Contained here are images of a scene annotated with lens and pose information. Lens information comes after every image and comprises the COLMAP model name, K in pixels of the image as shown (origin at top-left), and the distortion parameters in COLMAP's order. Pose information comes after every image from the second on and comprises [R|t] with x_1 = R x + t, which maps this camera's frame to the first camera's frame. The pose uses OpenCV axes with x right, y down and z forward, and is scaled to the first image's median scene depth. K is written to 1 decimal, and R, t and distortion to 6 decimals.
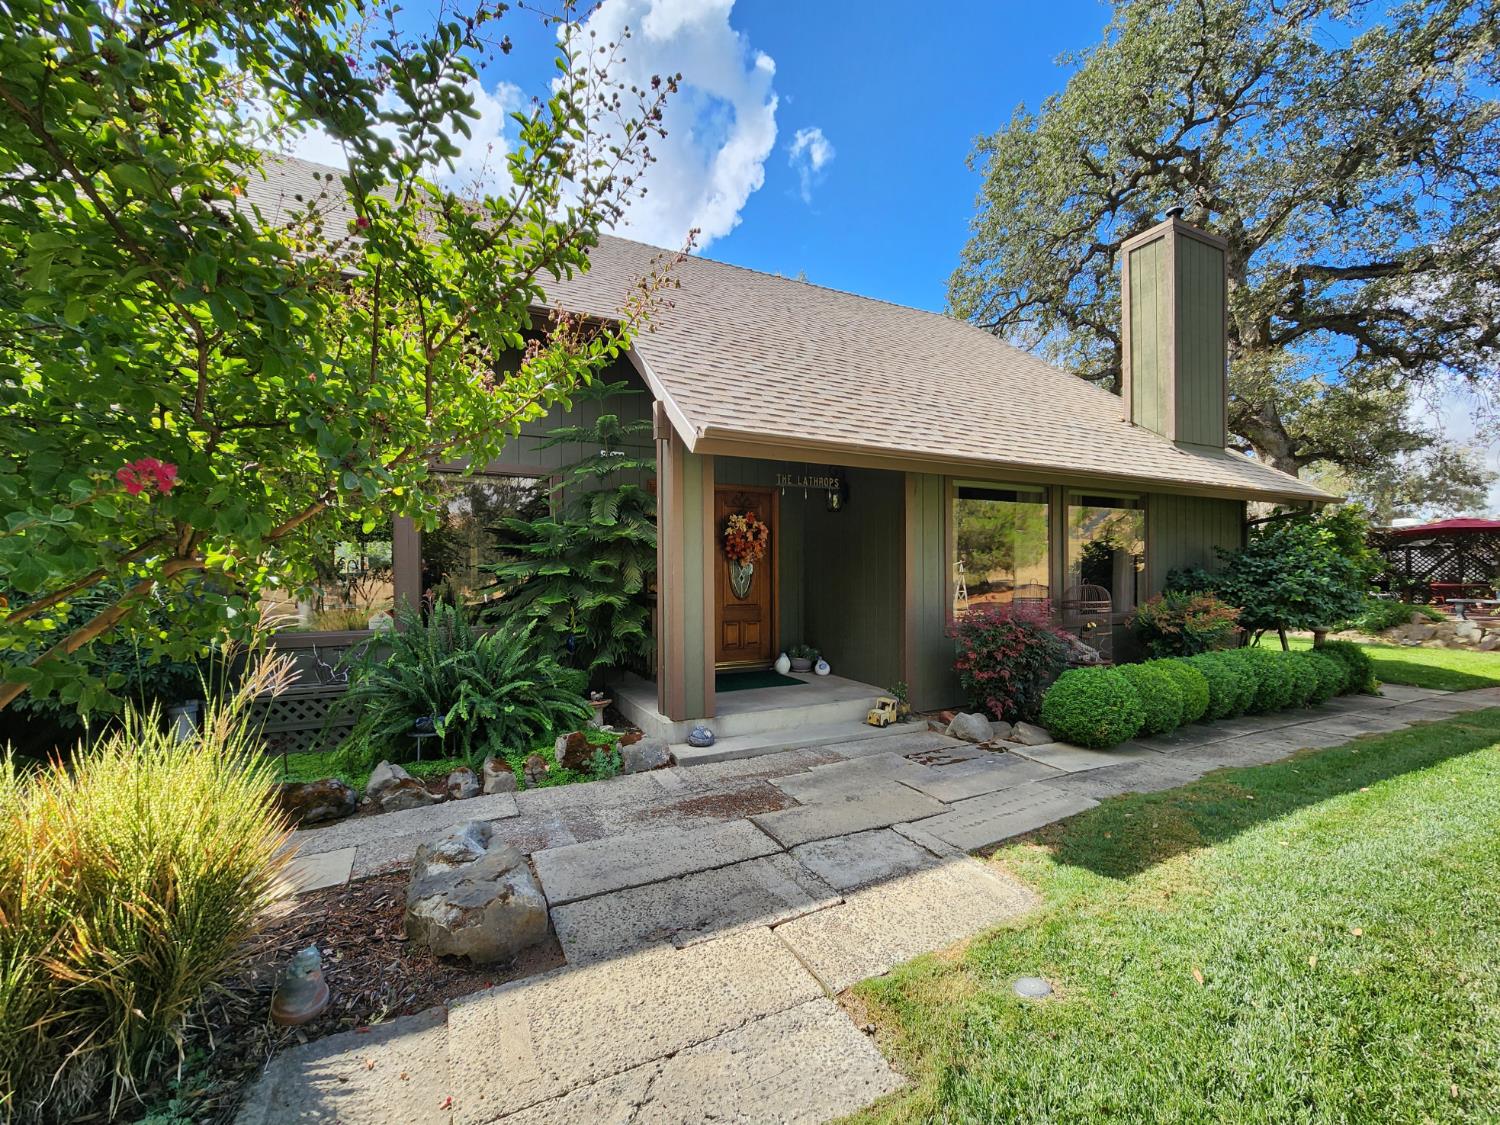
lens RADIAL K [[610.0, 0, 753.7], [0, 610.0, 575.0], [0, 0, 1]] dist [0.001523, 0.000129]
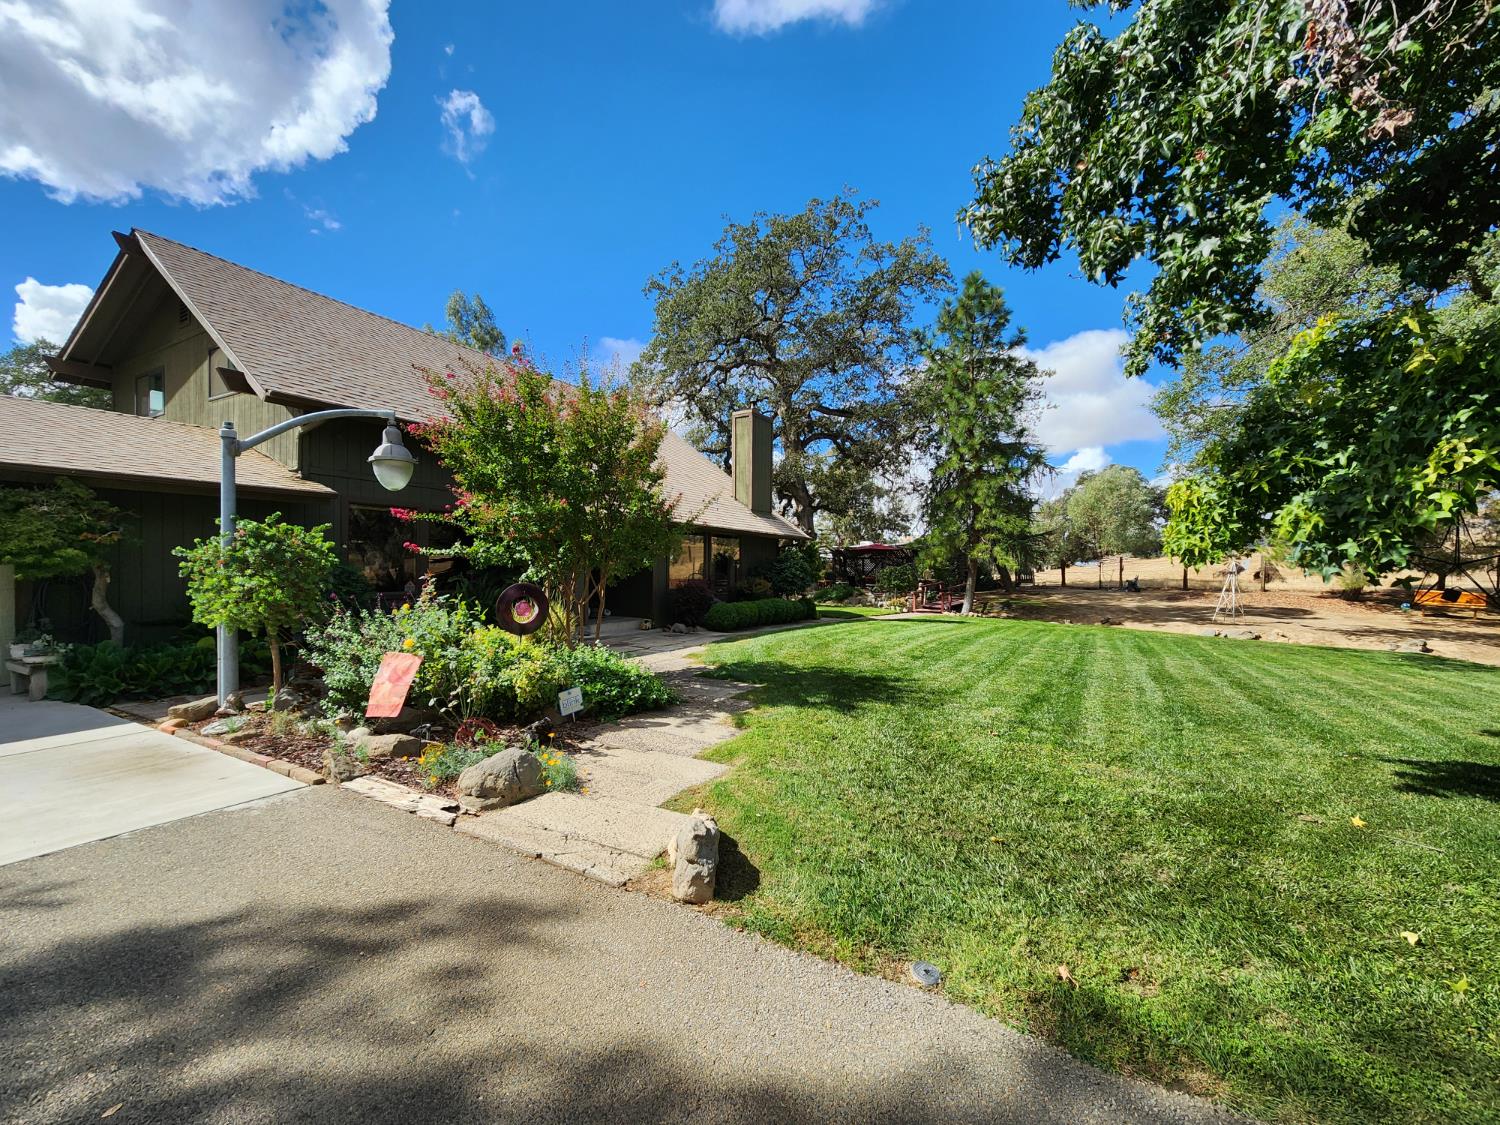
lens RADIAL K [[610.0, 0, 756.8], [0, 610.0, 568.5], [0, 0, 1]] dist [0.001523, 0.000129]
pose [[0.831132, 0.011480, 0.555956, -0.305996], [-0.007161, 0.999925, -0.009942, 0.009576], [-0.556029, 0.004282, 0.831152, -0.496150]]
